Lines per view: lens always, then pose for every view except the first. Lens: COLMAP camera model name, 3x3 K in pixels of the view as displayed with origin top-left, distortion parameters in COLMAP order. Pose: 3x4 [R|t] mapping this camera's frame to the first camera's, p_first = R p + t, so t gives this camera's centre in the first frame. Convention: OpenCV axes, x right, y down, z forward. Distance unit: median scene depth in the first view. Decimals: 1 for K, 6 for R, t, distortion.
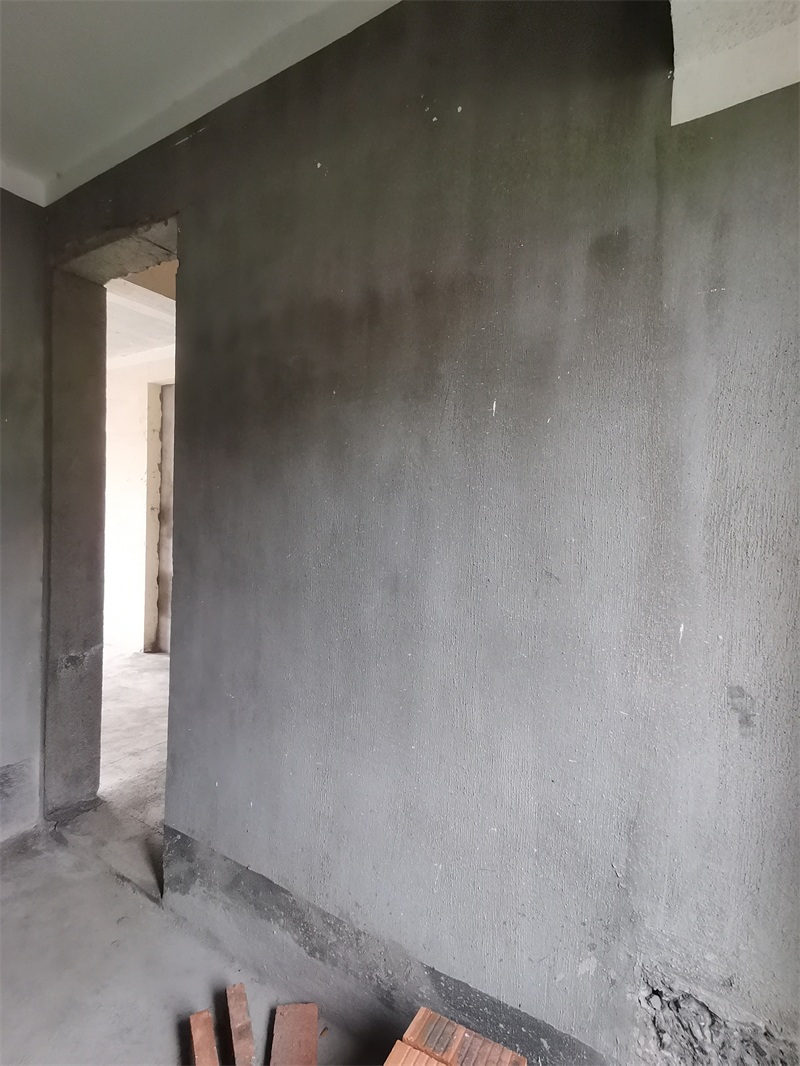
lens RADIAL K [[527.4, 0, 400.0], [0, 527.4, 533.0], [0, 0, 1]] dist [0.055601, -0.043108]
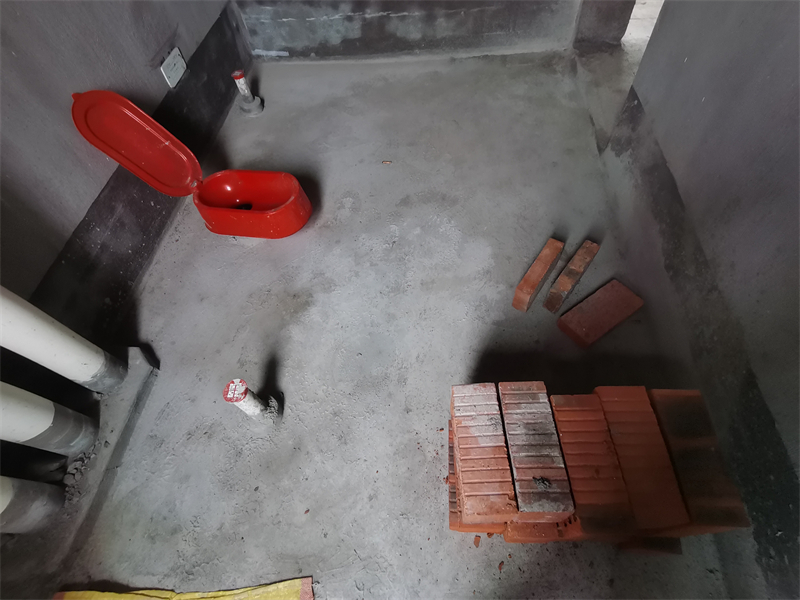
lens RADIAL K [[390.5, 0, 399.6], [0, 390.5, 303.2], [0, 0, 1]] dist [0.062601, -0.041429]
pose [[0.447217, 0.704392, -0.551207, 0.046172], [0.071556, 0.586117, 0.807060, 0.156491], [0.891559, -0.400373, 0.211718, 0.298844]]
